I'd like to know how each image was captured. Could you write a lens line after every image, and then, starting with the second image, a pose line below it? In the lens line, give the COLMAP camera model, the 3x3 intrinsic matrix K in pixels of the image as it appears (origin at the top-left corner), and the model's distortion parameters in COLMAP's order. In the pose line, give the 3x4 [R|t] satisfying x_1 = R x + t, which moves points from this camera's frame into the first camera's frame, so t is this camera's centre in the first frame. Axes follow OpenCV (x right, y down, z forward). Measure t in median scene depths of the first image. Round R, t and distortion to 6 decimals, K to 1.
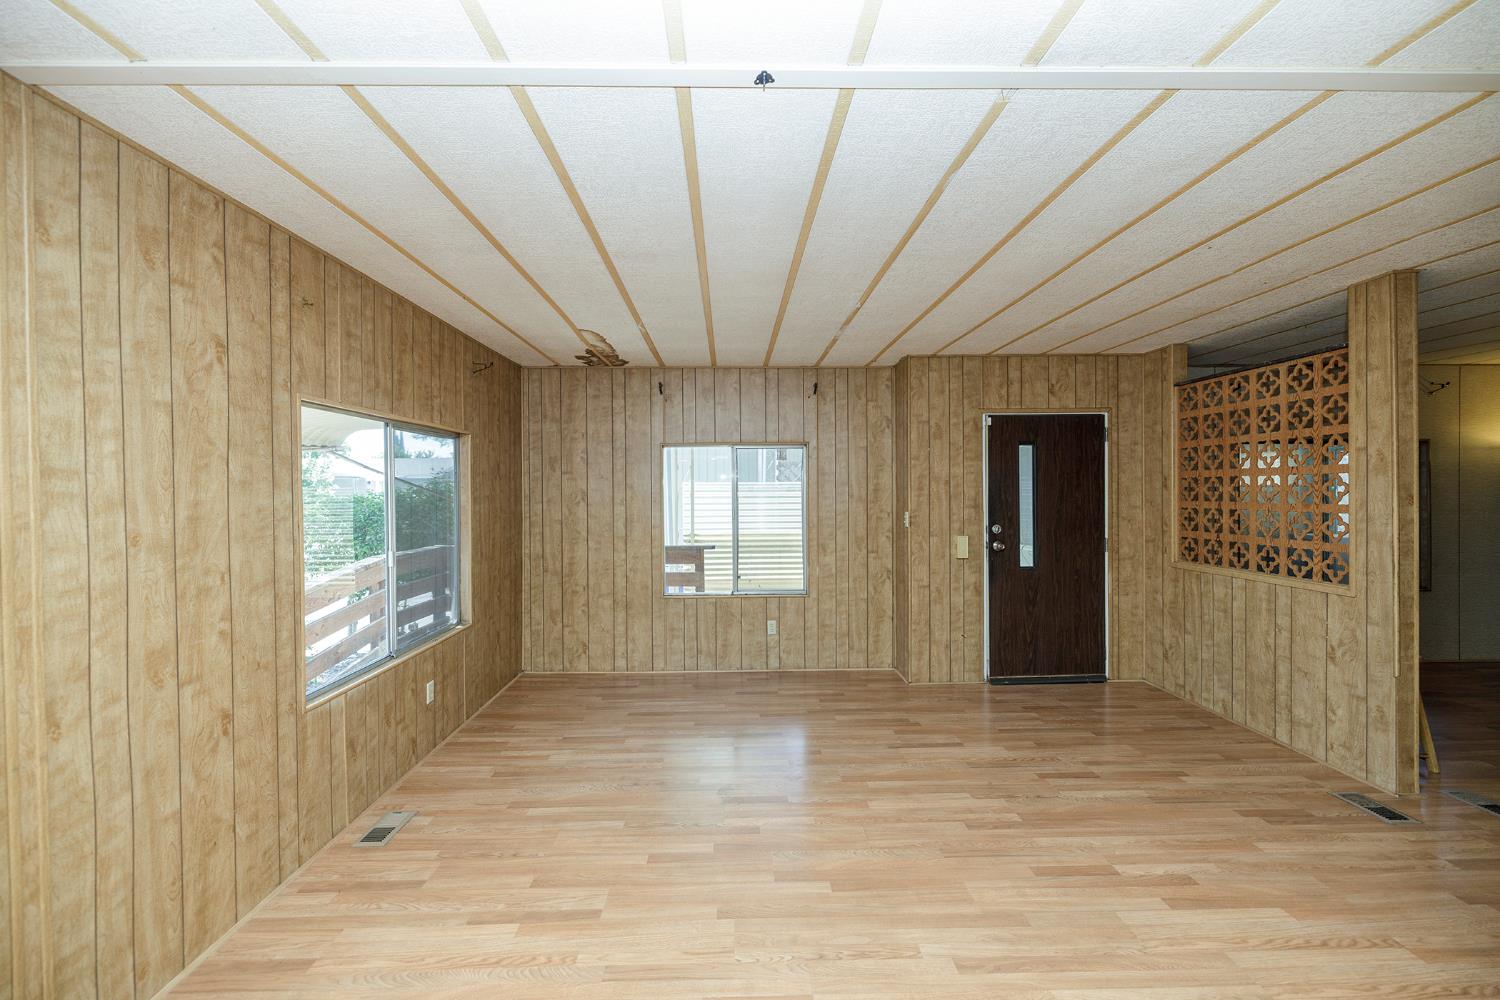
lens RADIAL K [[627.0, 0, 739.7], [0, 627.0, 495.0], [0, 0, 1]] dist [0.002012, -0.000637]
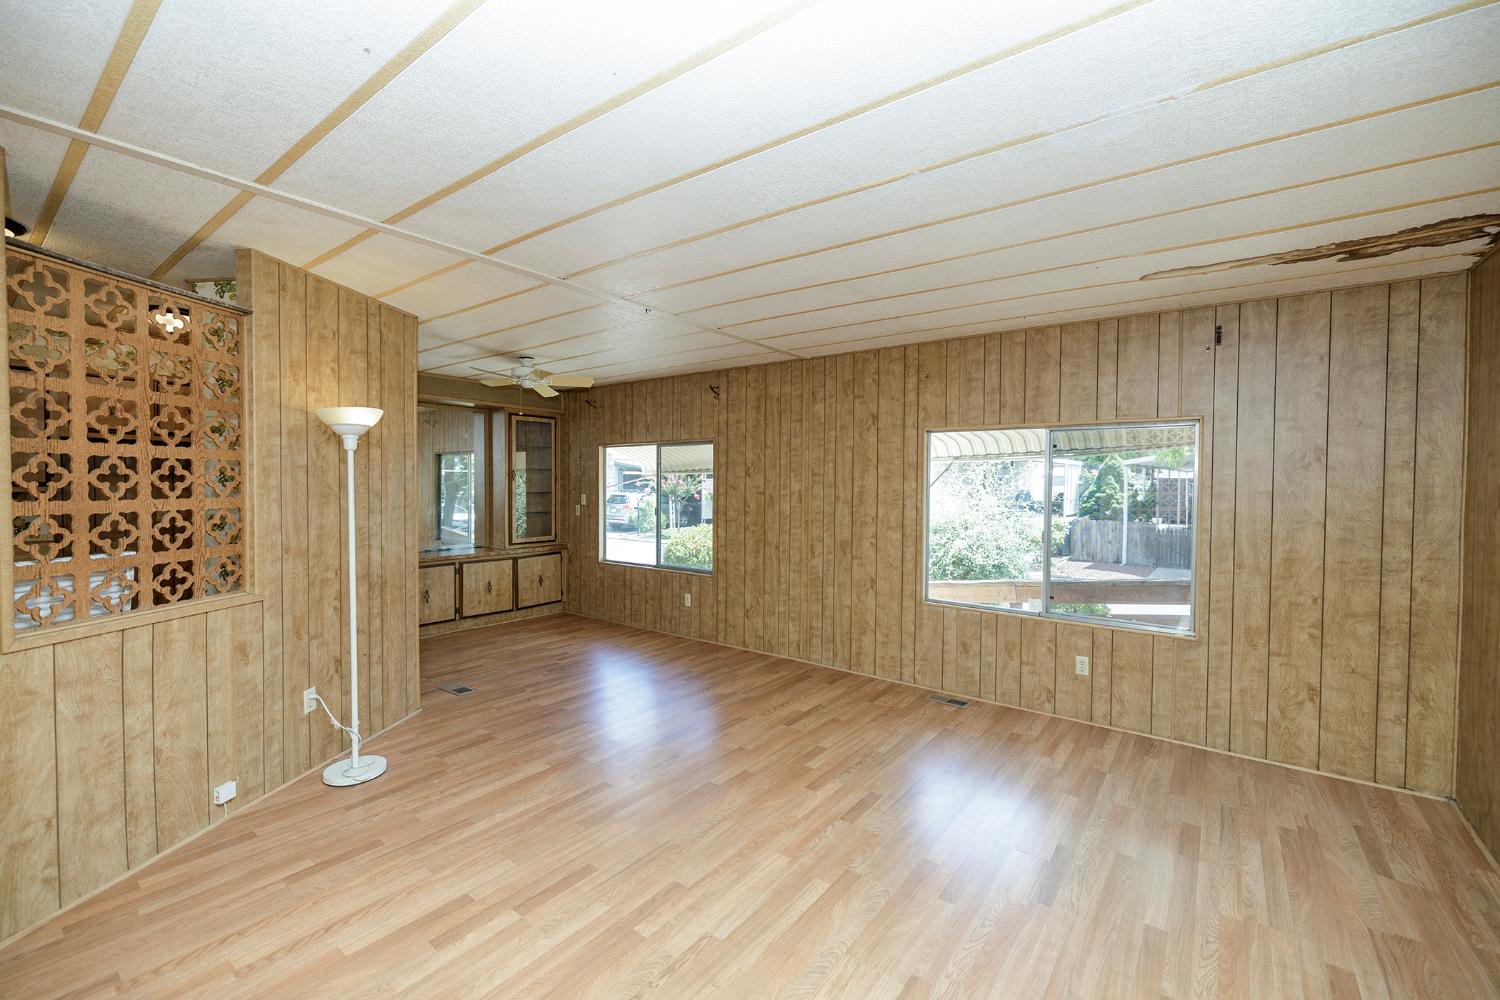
lens RADIAL K [[627.0, 0, 743.7], [0, 627.0, 495.2], [0, 0, 1]] dist [0.002012, -0.000637]
pose [[-0.623736, 0.018356, -0.781420, 0.726665], [-0.012982, 0.999343, 0.033837, -0.015114], [0.781527, 0.031250, -0.623088, 1.198370]]
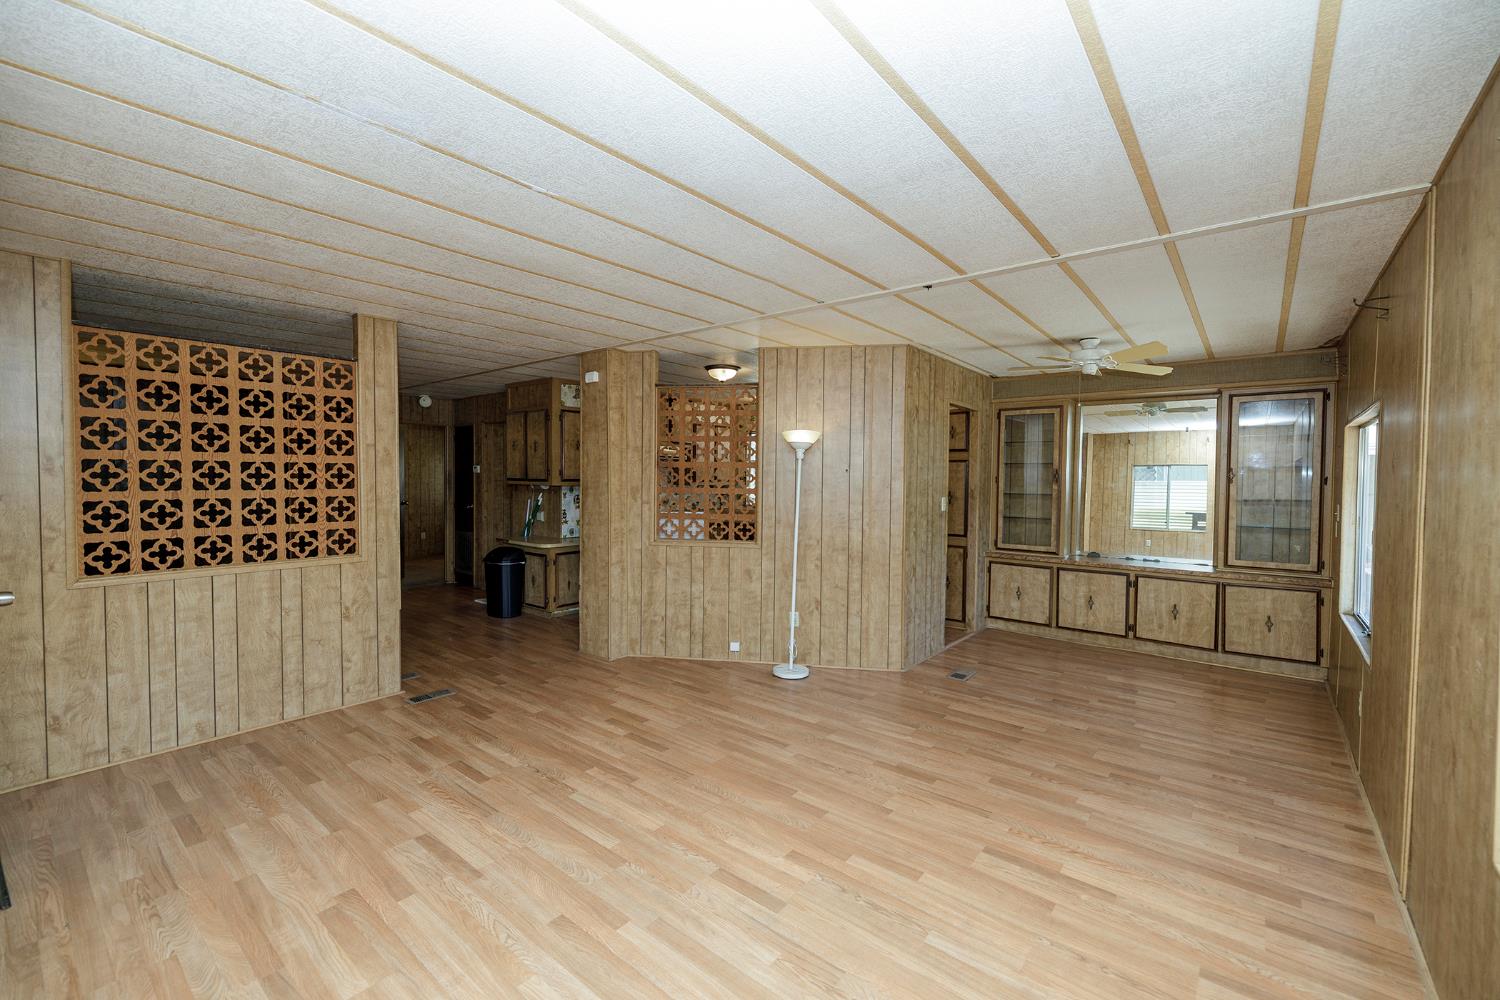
lens RADIAL K [[627.0, 0, 741.7], [0, 627.0, 494.1], [0, 0, 1]] dist [0.002012, -0.000637]
pose [[-0.760071, -0.017047, 0.649617, -0.375797], [0.003541, 0.999532, 0.030372, -0.008230], [-0.649830, 0.025385, -0.759655, 1.301143]]
